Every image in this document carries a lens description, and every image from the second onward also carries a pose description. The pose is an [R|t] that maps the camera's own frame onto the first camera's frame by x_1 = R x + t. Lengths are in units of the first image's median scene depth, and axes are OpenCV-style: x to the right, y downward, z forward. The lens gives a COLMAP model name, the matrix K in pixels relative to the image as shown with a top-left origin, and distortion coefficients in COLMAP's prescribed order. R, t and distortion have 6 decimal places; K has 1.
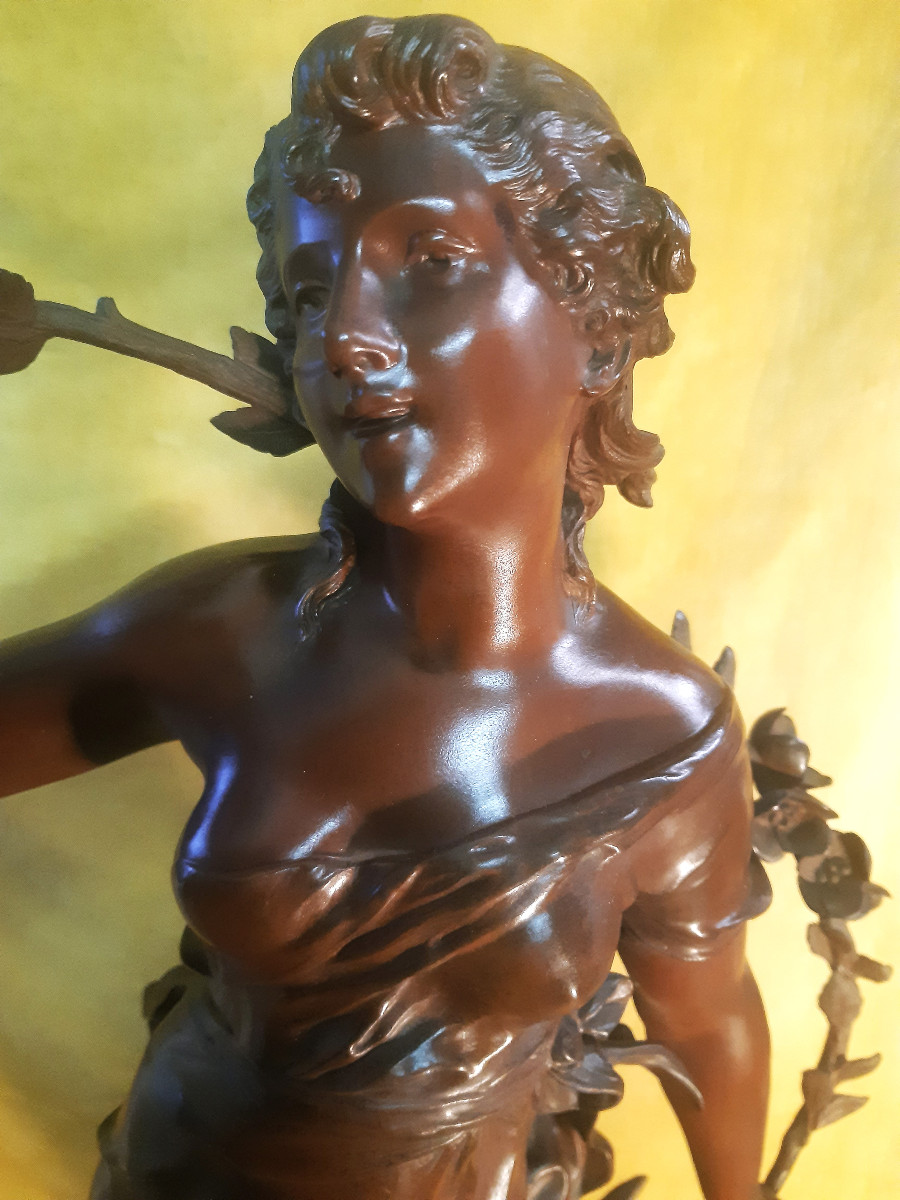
lens RADIAL K [[944.2, 0, 449.4], [0, 944.2, 580.3], [0, 0, 1]] dist [0.048071, -0.126793]
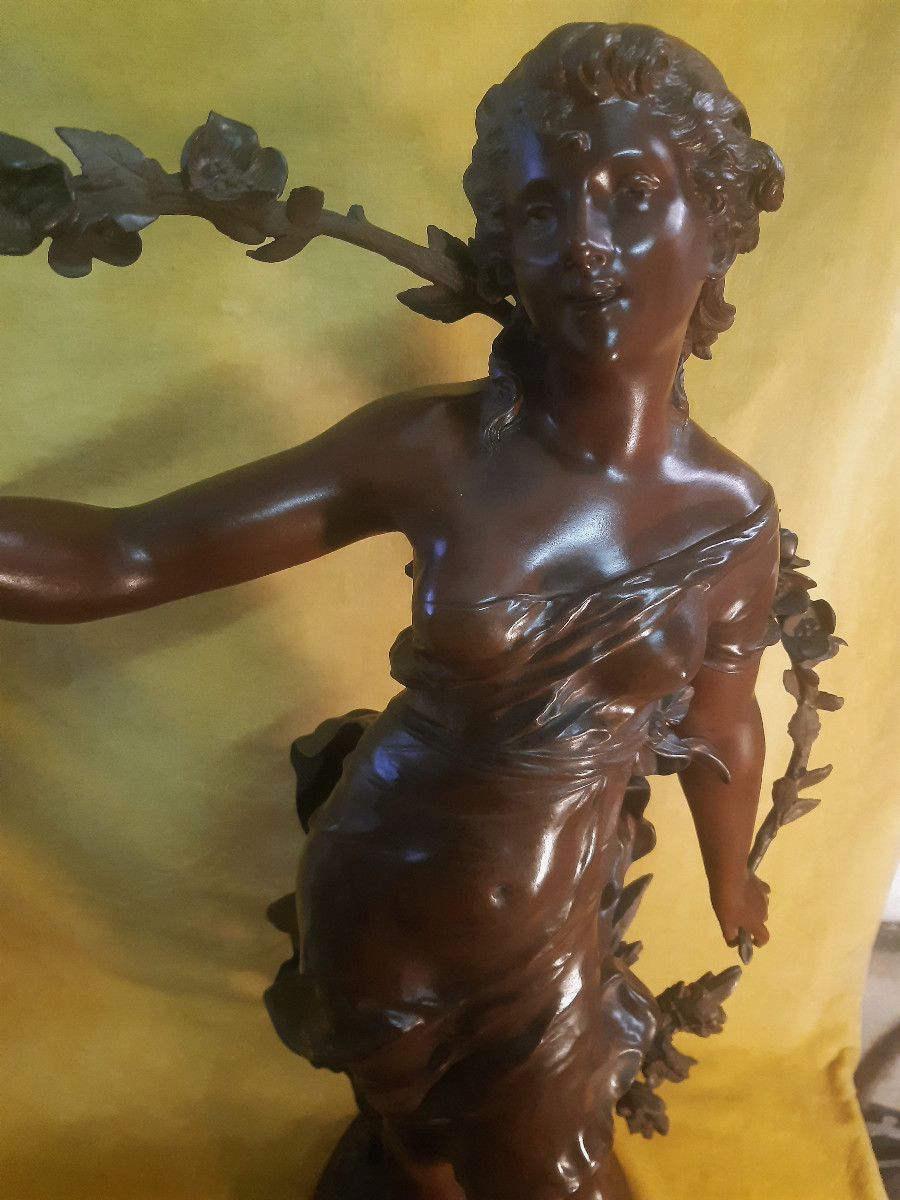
lens RADIAL K [[944.2, 0, 449.4], [0, 944.2, 580.3], [0, 0, 1]] dist [0.048071, -0.126793]
pose [[0.993681, -0.031763, 0.107653, -0.385743], [0.016859, 0.990480, 0.136620, 0.055688], [-0.110968, -0.133941, 0.984757, -0.440405]]
